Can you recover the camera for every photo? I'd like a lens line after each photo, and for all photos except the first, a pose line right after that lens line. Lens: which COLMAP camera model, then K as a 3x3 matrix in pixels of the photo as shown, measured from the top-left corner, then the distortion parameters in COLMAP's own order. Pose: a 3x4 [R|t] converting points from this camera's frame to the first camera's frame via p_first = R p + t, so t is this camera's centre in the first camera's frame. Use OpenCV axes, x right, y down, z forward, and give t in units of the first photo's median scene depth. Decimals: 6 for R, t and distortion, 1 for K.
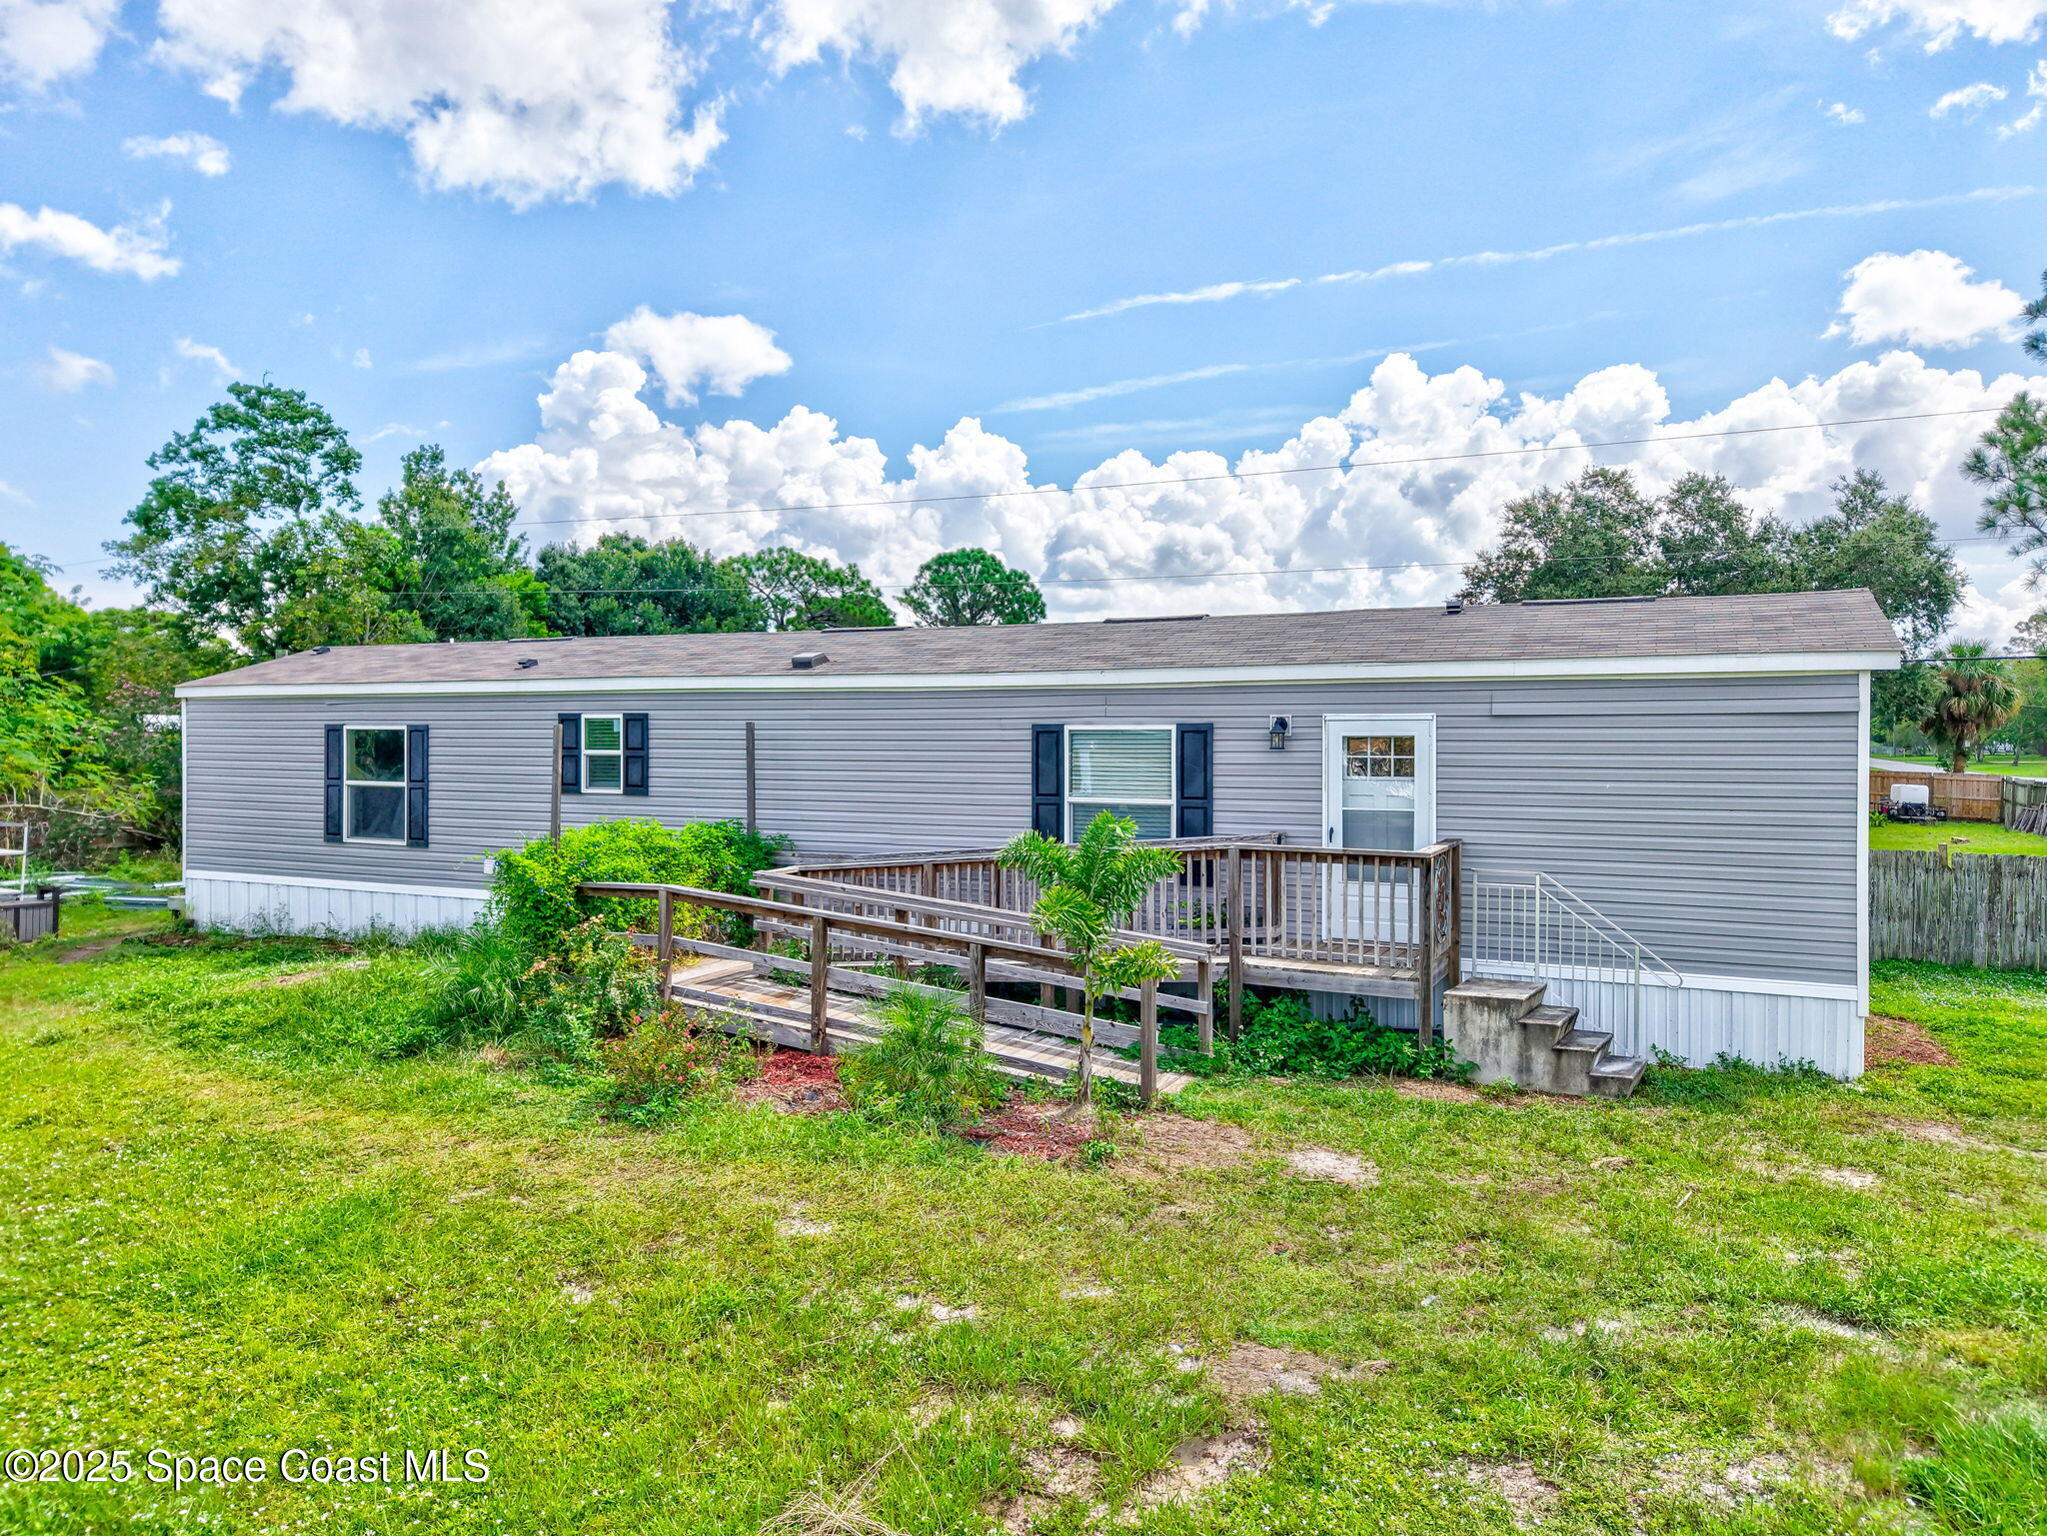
lens RADIAL K [[1358.5, 0, 1030.7], [0, 1358.5, 766.4], [0, 0, 1]] dist [0.040444, -0.041885]
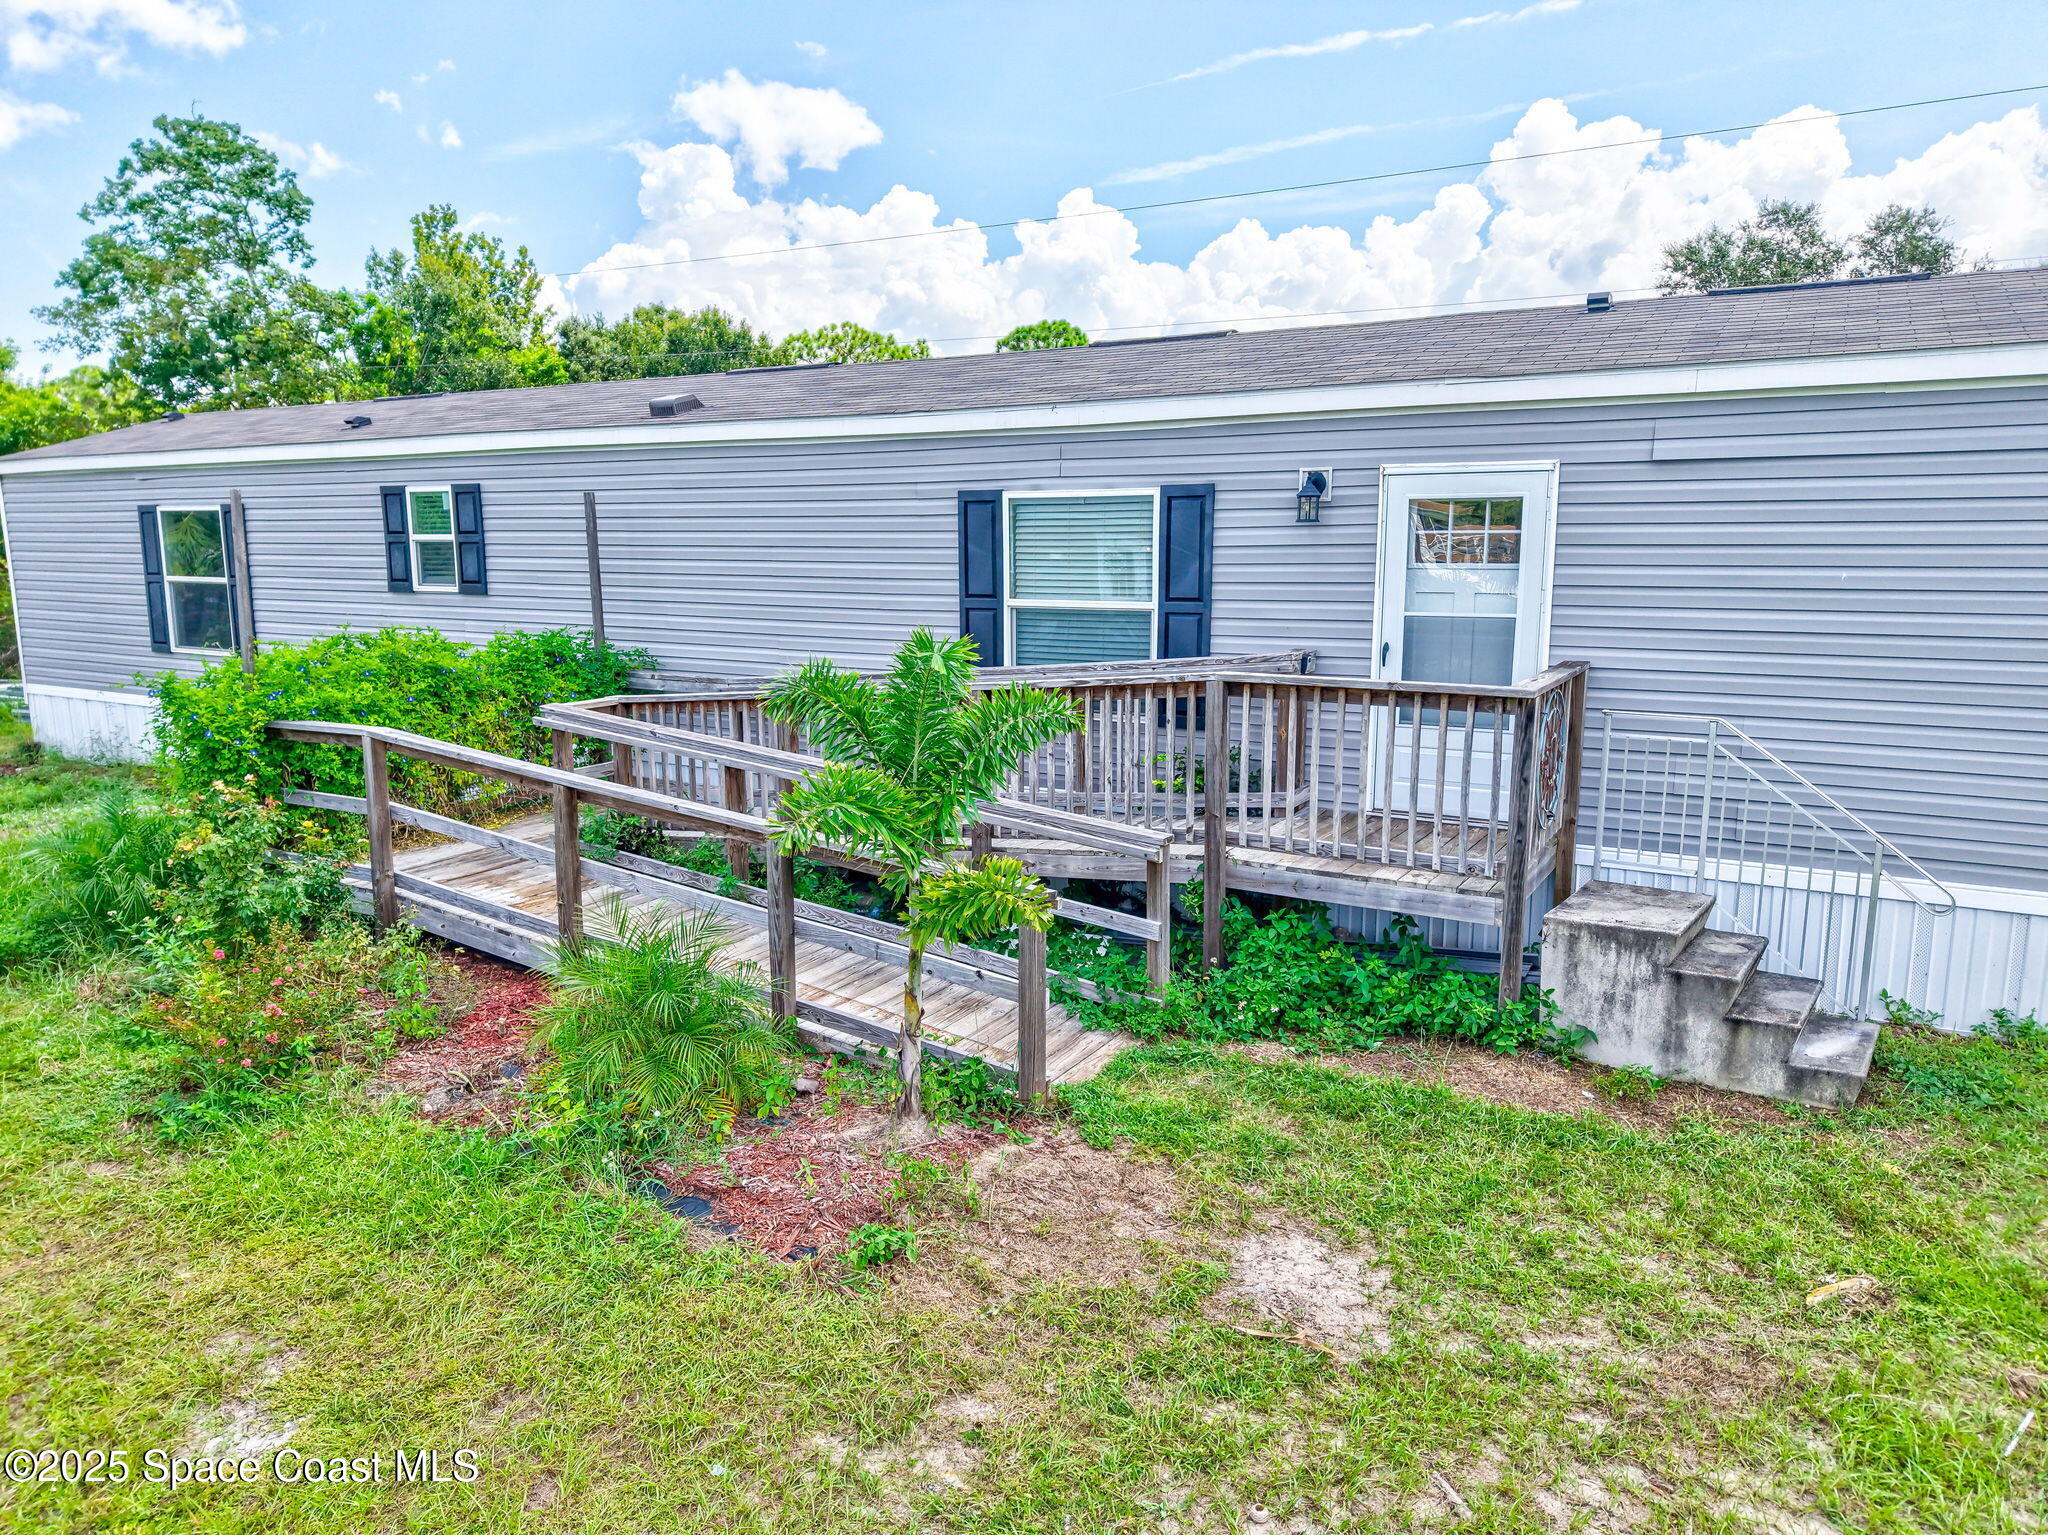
lens RADIAL K [[1359.2, 0, 1020.1], [0, 1359.2, 778.3], [0, 0, 1]] dist [0.040444, -0.041885]
pose [[0.996387, 0.009368, -0.084409, 0.096801], [0.003826, 0.987936, 0.154812, 0.006726], [0.084841, -0.154576, 0.984331, 0.312291]]
